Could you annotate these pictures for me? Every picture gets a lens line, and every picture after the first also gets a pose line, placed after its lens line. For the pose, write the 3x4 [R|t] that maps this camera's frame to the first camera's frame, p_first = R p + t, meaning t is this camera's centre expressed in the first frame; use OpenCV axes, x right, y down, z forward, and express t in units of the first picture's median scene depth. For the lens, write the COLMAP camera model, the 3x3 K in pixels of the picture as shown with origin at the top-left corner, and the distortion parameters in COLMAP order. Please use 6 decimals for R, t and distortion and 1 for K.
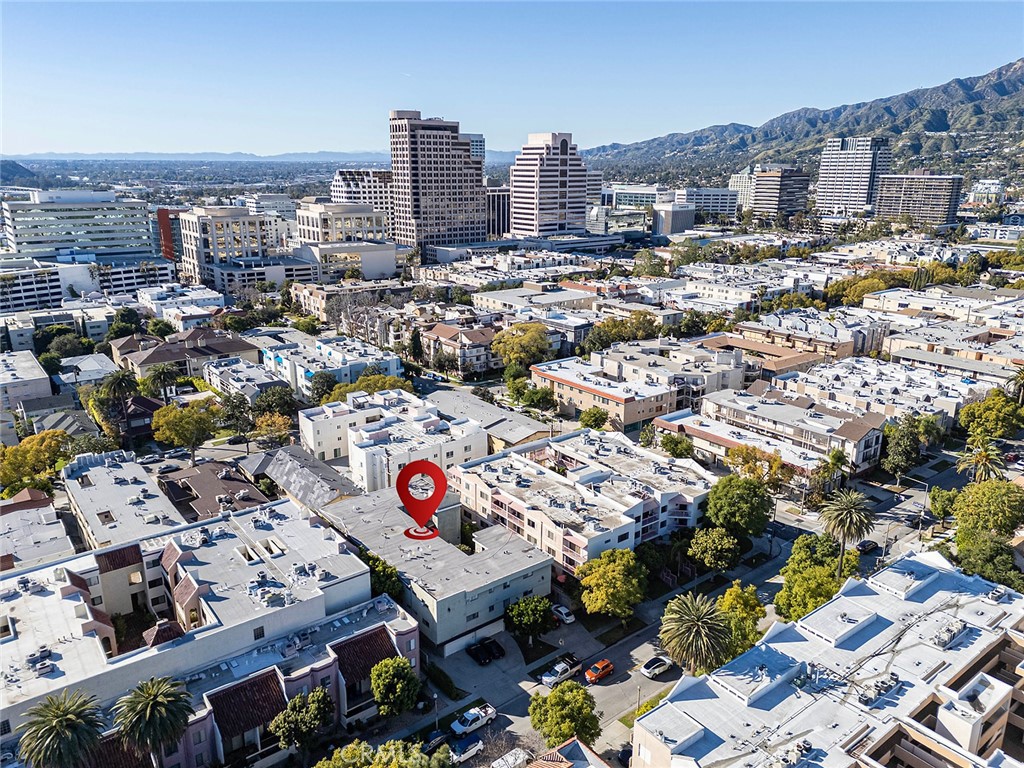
lens RADIAL K [[735.9, 0, 514.0], [0, 735.9, 395.9], [0, 0, 1]] dist [0.085575, -0.094559]
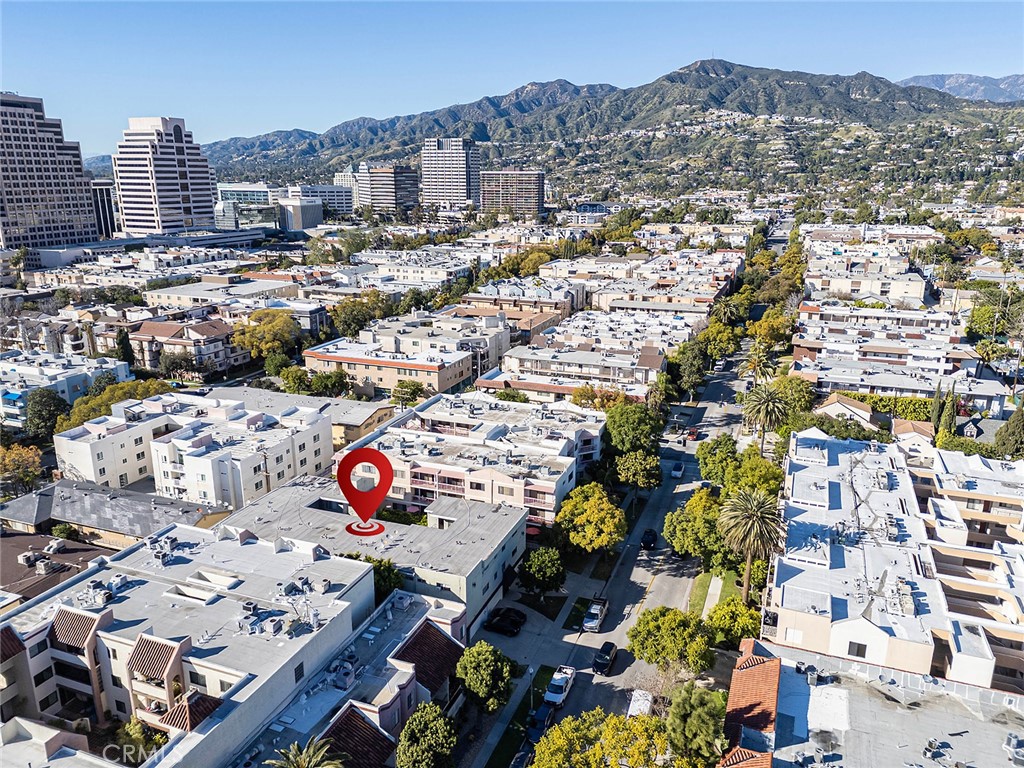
lens RADIAL K [[739.5, 0, 512.0], [0, 739.5, 384.0], [0, 0, 1]] dist [0.091902, -0.093763]
pose [[0.859826, -0.142450, 0.490313, -0.130263], [0.153639, 0.987970, 0.017608, 0.013409], [-0.486923, 0.060192, 0.871368, 0.058086]]
